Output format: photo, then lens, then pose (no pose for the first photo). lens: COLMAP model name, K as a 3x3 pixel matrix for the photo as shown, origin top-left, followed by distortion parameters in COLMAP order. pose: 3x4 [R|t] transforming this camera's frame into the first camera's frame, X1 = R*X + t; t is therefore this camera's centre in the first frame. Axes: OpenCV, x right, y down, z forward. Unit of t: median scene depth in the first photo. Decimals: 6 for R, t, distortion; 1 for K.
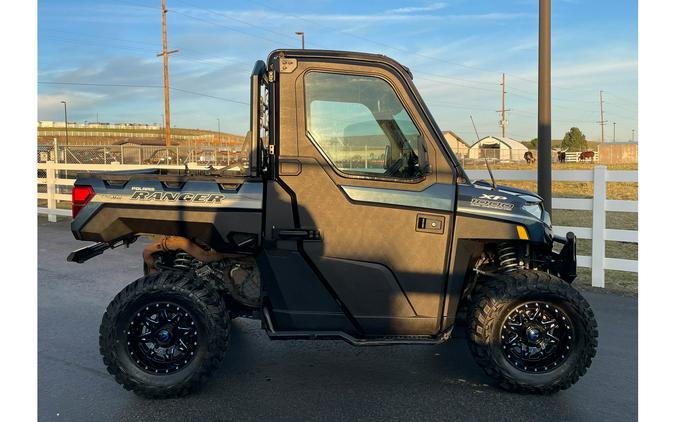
lens RADIAL K [[584.4, 0, 334.9], [0, 584.4, 206.4], [0, 0, 1]] dist [0.004217, -0.010586]
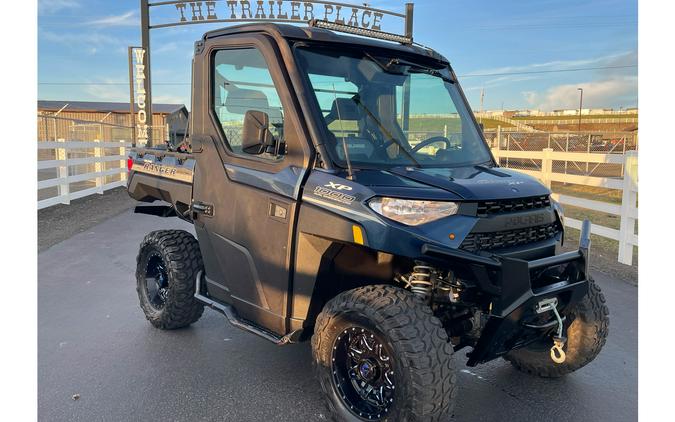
lens RADIAL K [[571.0, 0, 330.8], [0, 571.0, 225.8], [0, 0, 1]] dist [0.078807, -0.003222]
pose [[0.634529, 0.116002, -0.764144, 0.871755], [-0.075084, 0.993248, 0.088434, -0.030630], [0.769243, 0.001261, 0.638955, 0.492521]]
